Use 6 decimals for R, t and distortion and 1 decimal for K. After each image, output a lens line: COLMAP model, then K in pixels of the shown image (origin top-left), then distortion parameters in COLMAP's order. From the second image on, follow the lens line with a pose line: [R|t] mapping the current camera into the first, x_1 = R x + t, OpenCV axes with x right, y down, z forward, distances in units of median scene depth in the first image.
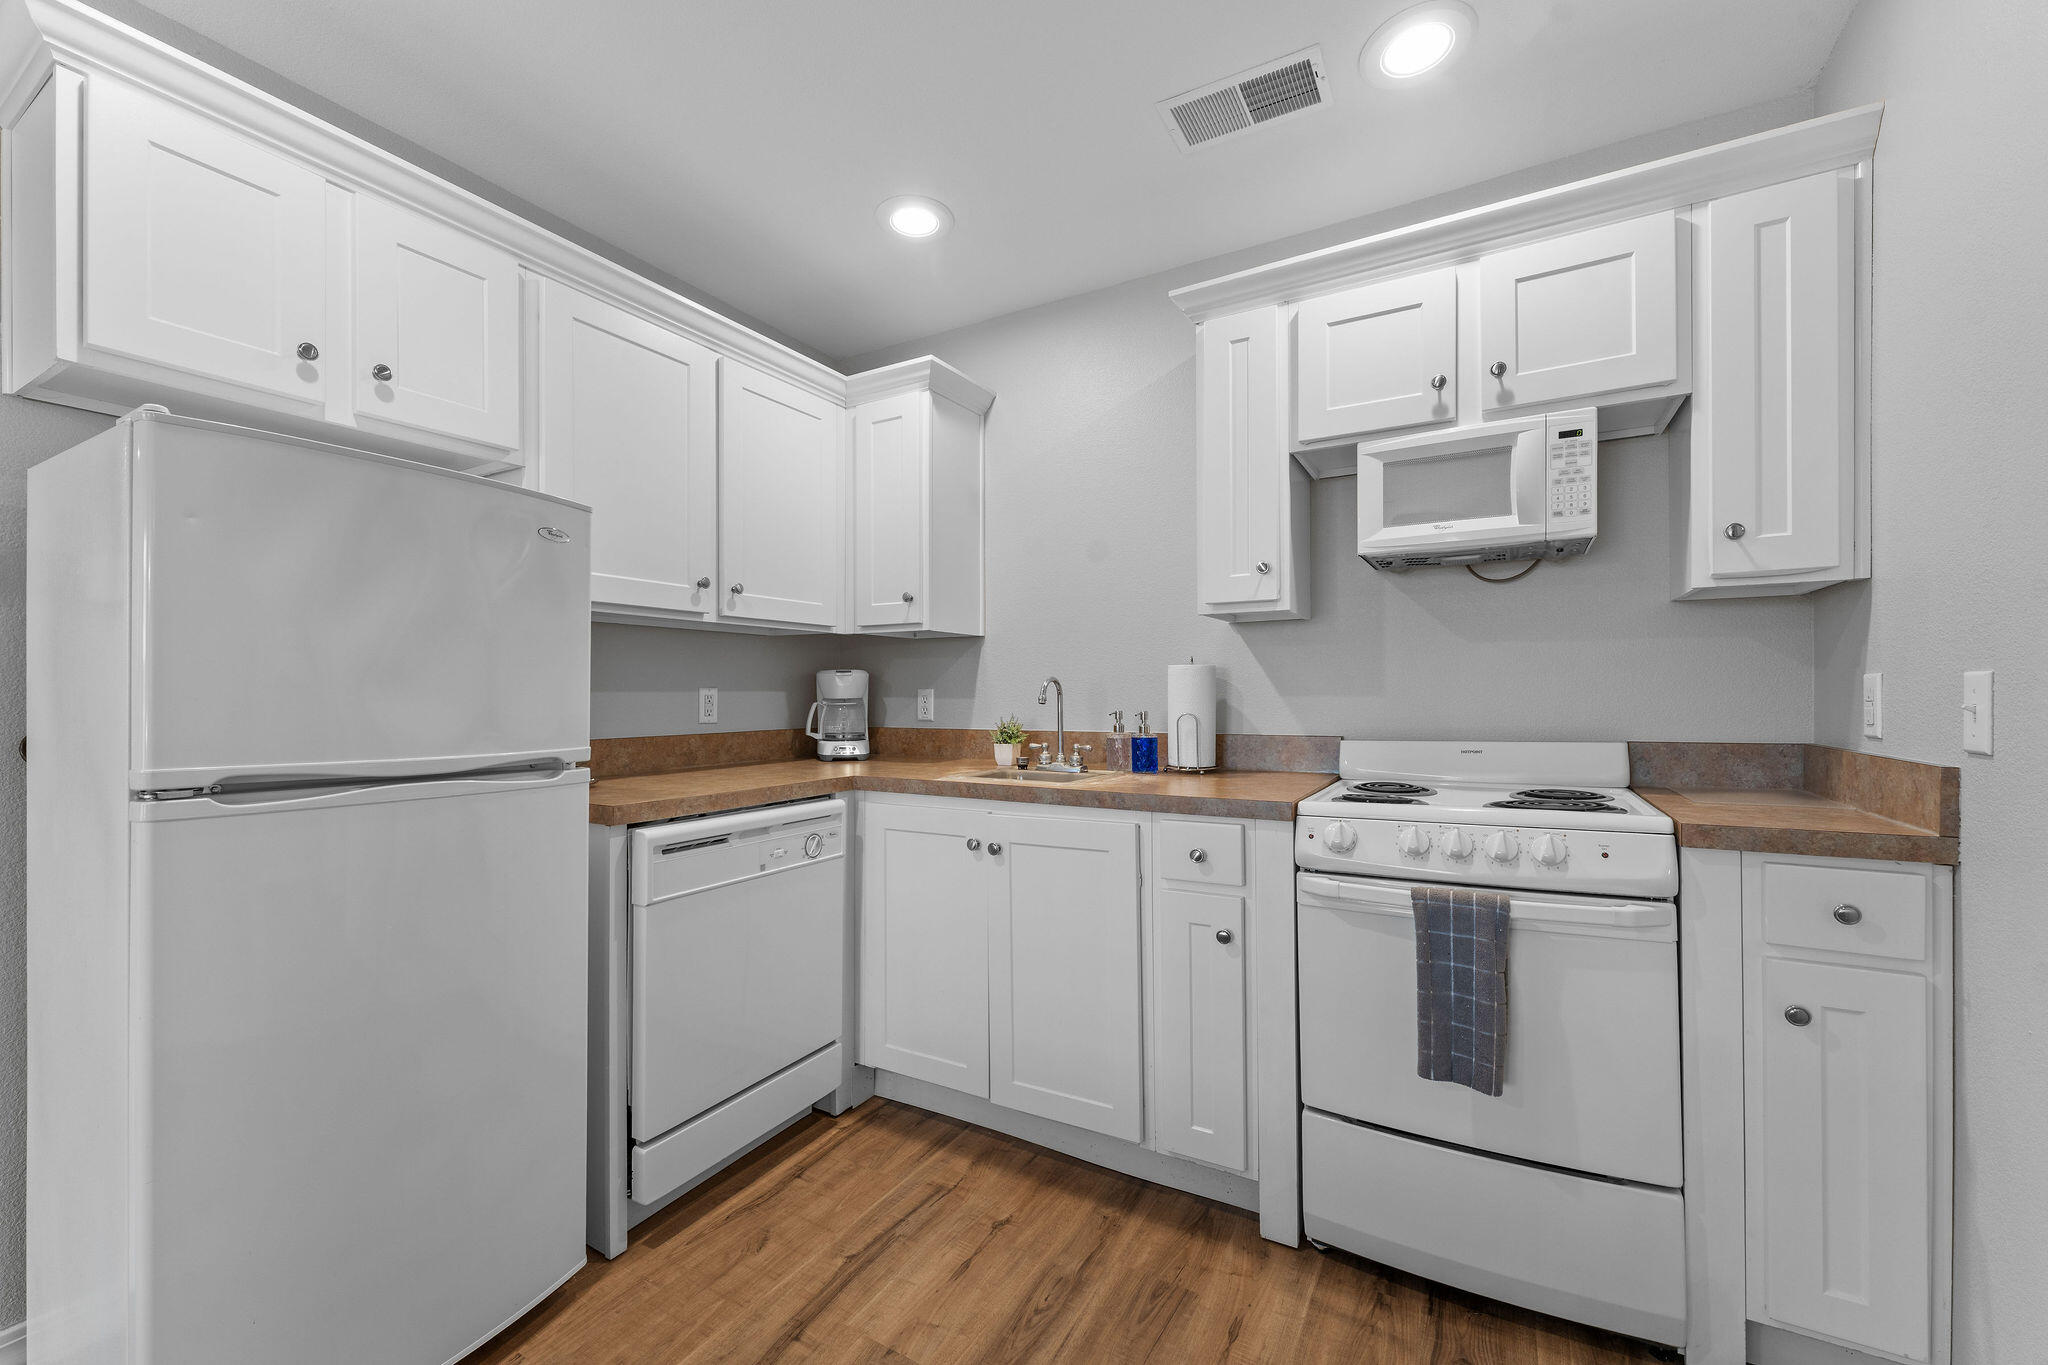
lens RADIAL K [[821.2, 0, 1024.0], [0, 821.2, 682.5], [0, 0, 1]] dist [-0.001346, 0.000005]
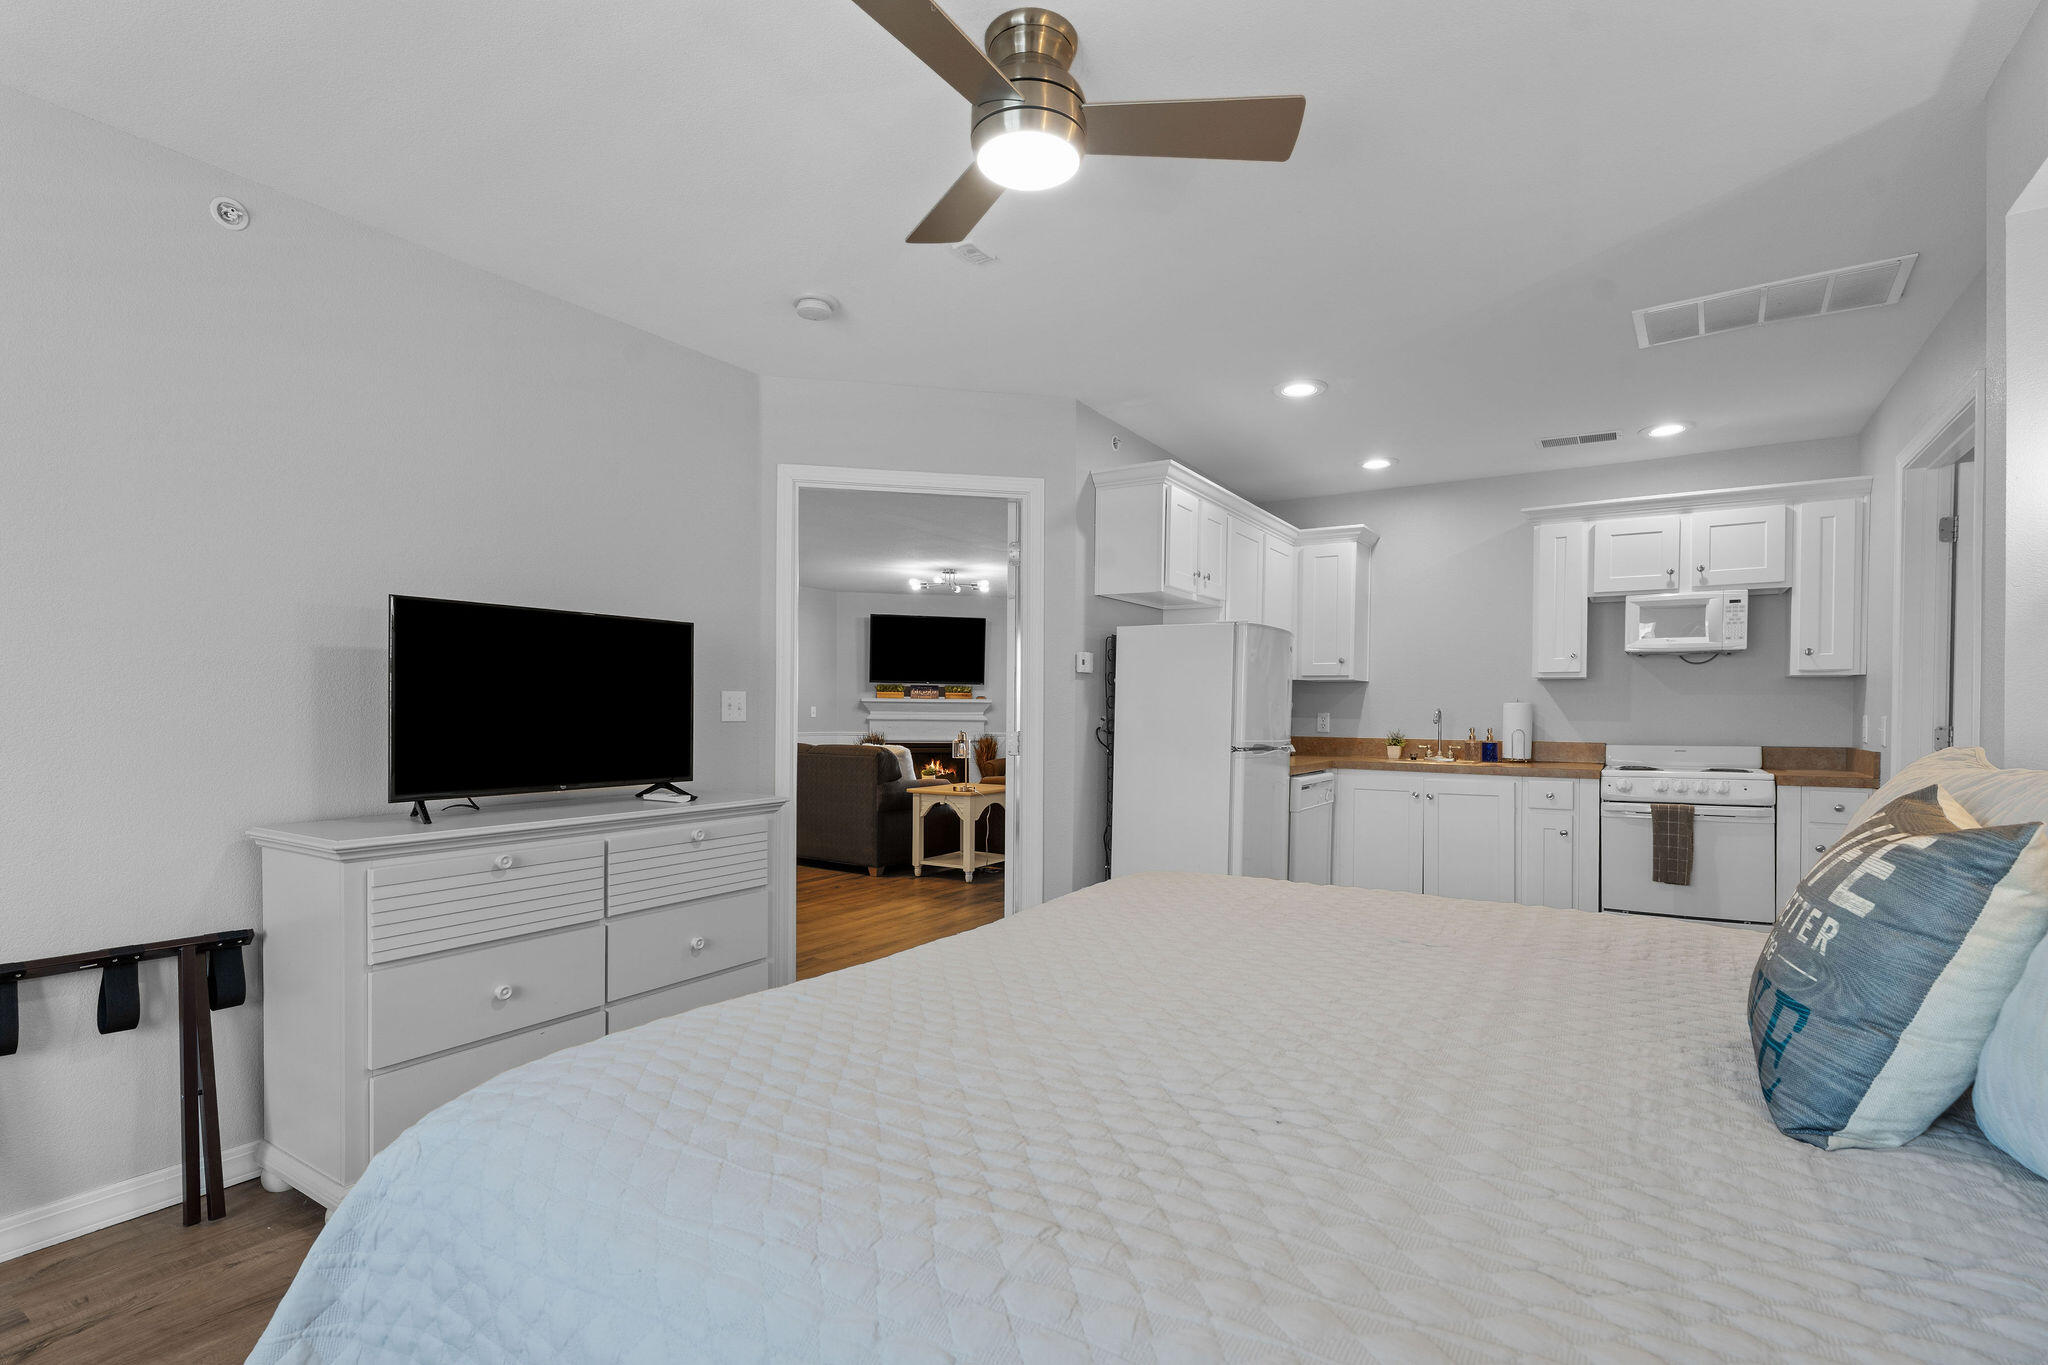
lens RADIAL K [[979.1, 0, 1027.2], [0, 979.1, 704.0], [0, 0, 1]] dist [0.001249, 0.000429]
pose [[0.998936, 0.013639, -0.044059, -1.010072], [-0.013292, 0.999878, 0.008149, -0.028737], [0.044165, -0.007555, 0.998996, -1.556317]]
